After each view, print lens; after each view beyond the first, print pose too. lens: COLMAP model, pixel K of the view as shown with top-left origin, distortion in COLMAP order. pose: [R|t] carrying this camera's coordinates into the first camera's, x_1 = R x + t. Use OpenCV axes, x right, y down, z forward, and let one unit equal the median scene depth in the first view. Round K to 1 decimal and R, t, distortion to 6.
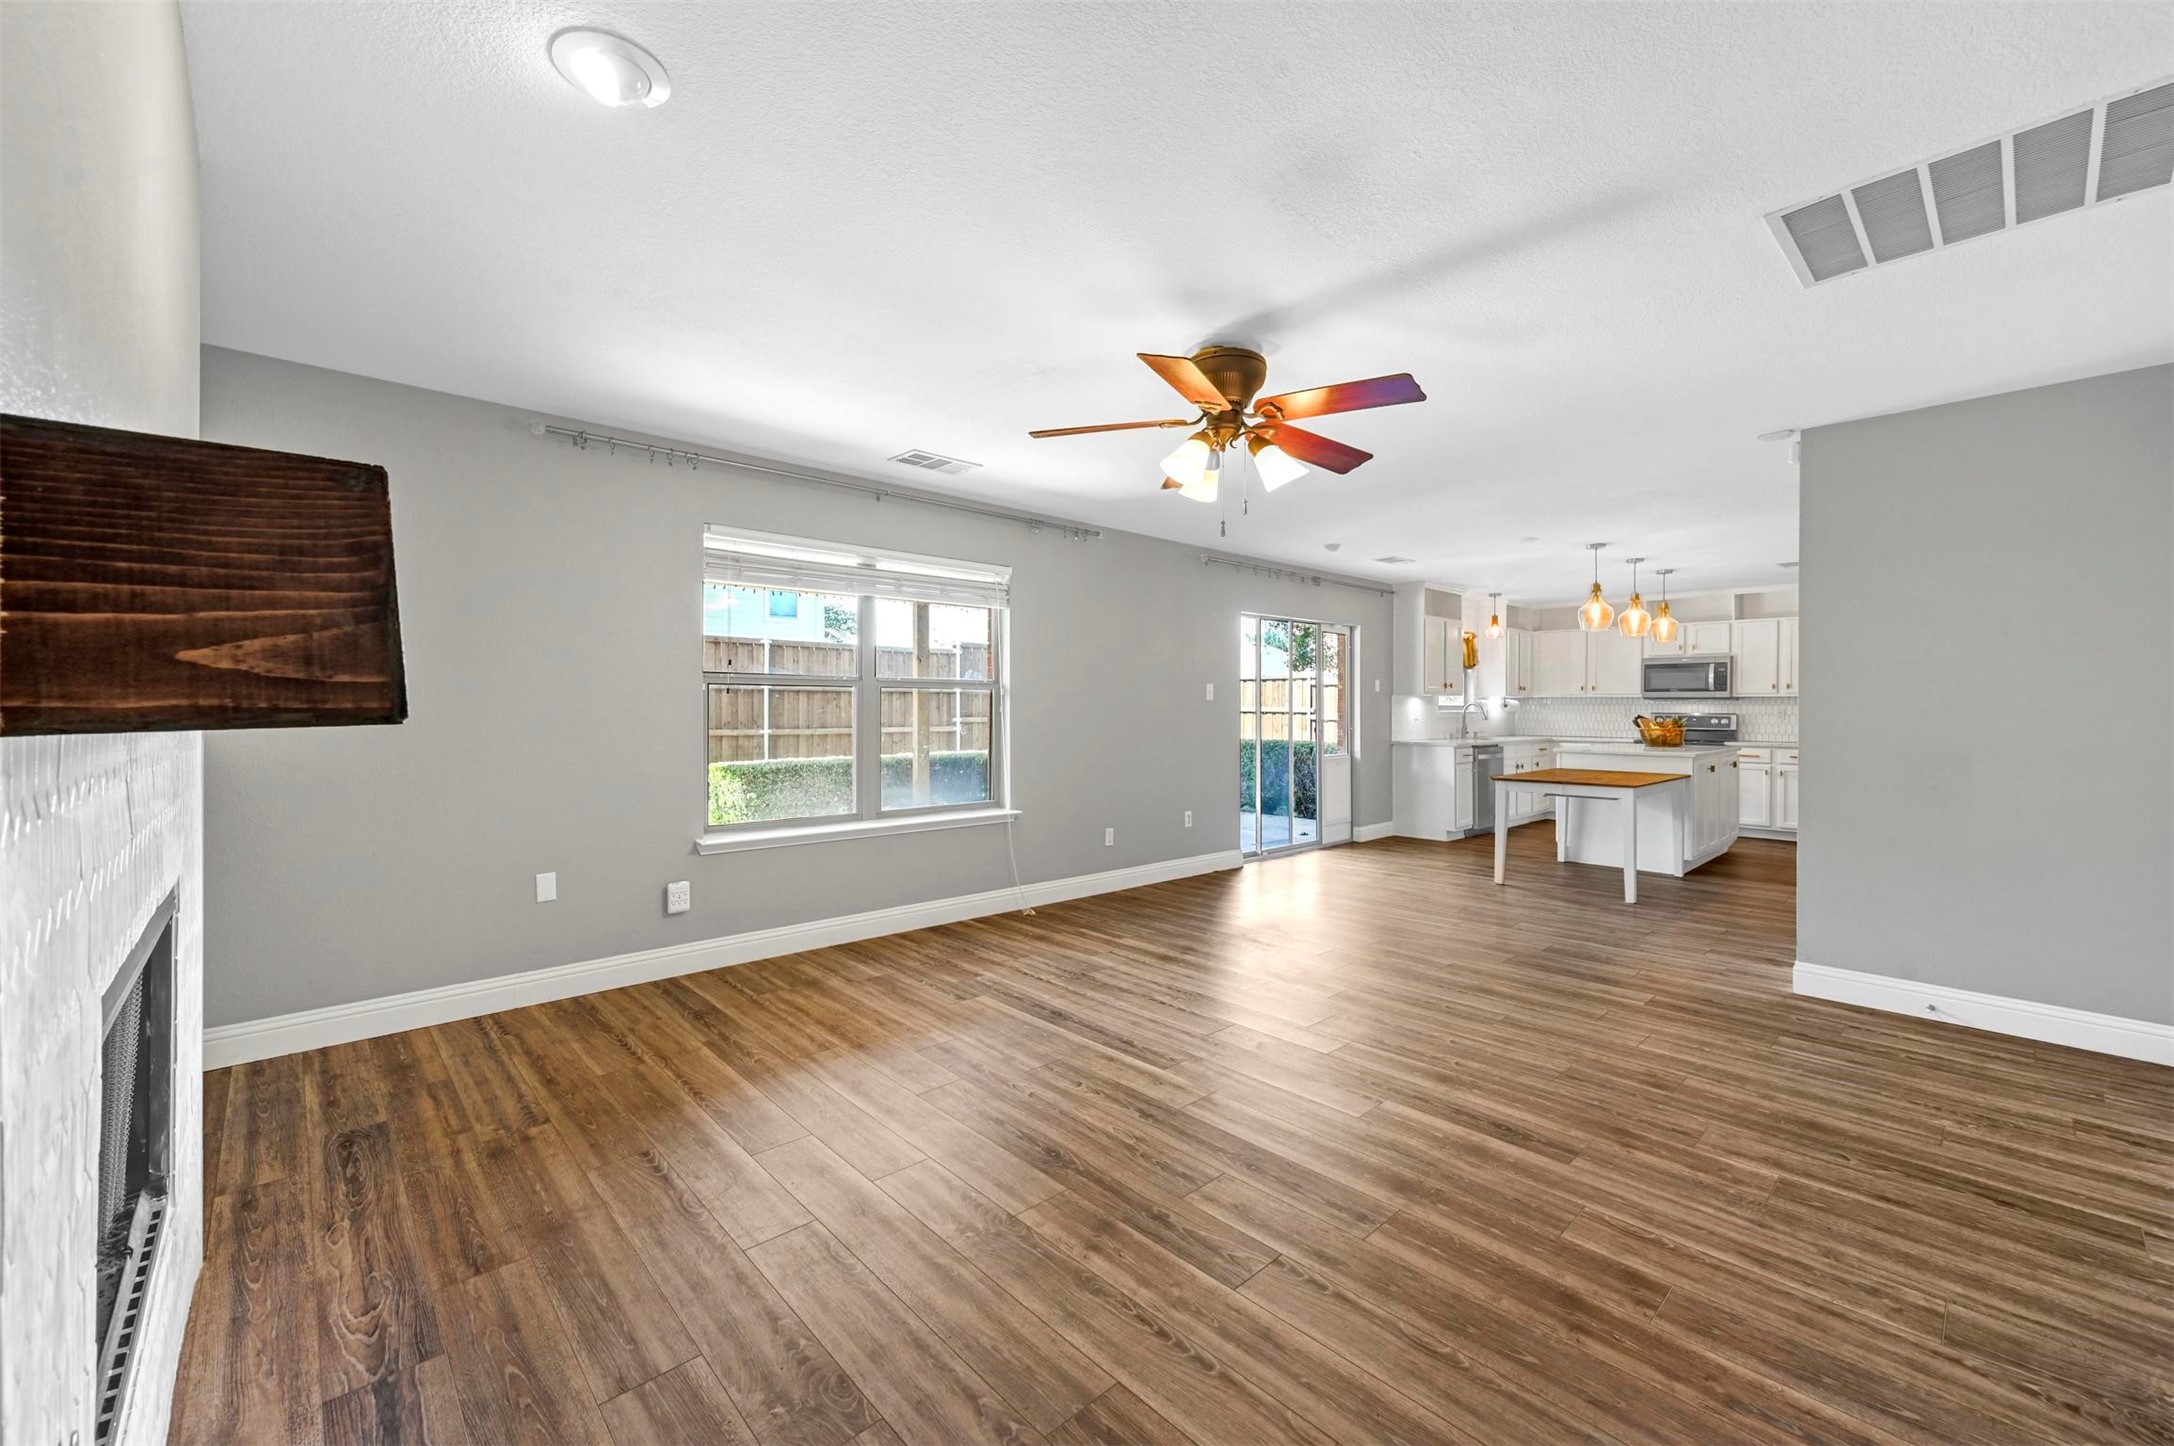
lens RADIAL K [[854.7, 0, 1088.7], [0, 854.7, 717.2], [0, 0, 1]] dist [-0.002954, 0.000760]
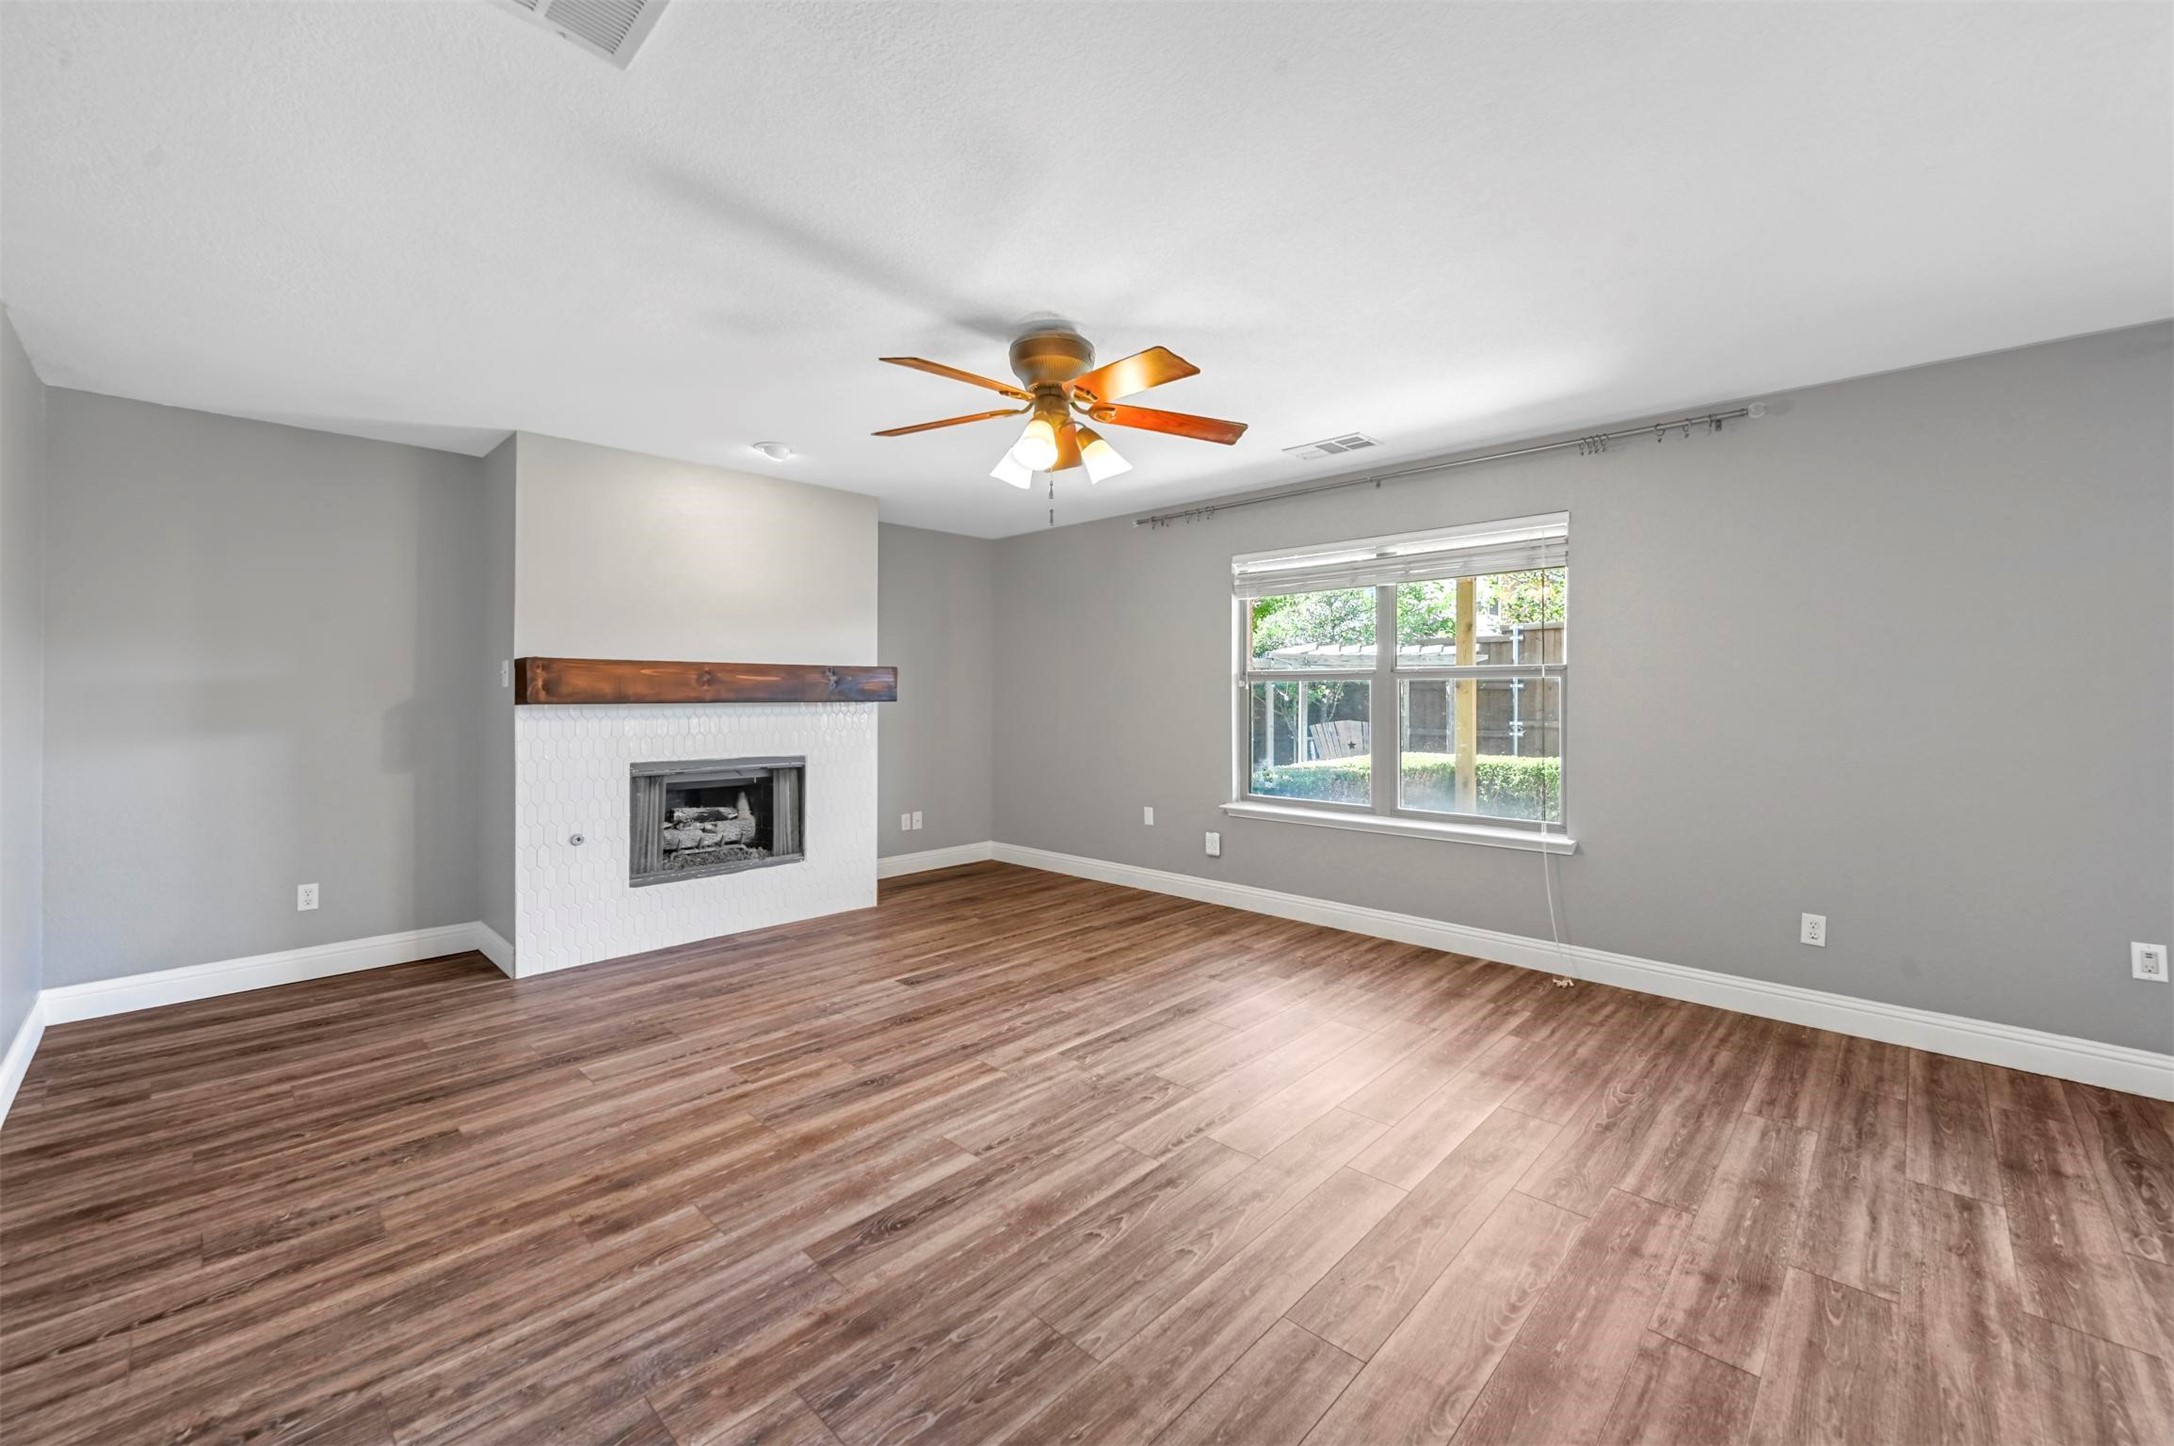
lens RADIAL K [[854.7, 0, 1082.2], [0, 854.7, 702.0], [0, 0, 1]] dist [-0.002954, 0.000760]
pose [[0.067447, 0.004500, -0.997713, 1.589852], [-0.010961, 0.999933, 0.003769, -0.022043], [0.997663, 0.010682, 0.067492, 1.361832]]
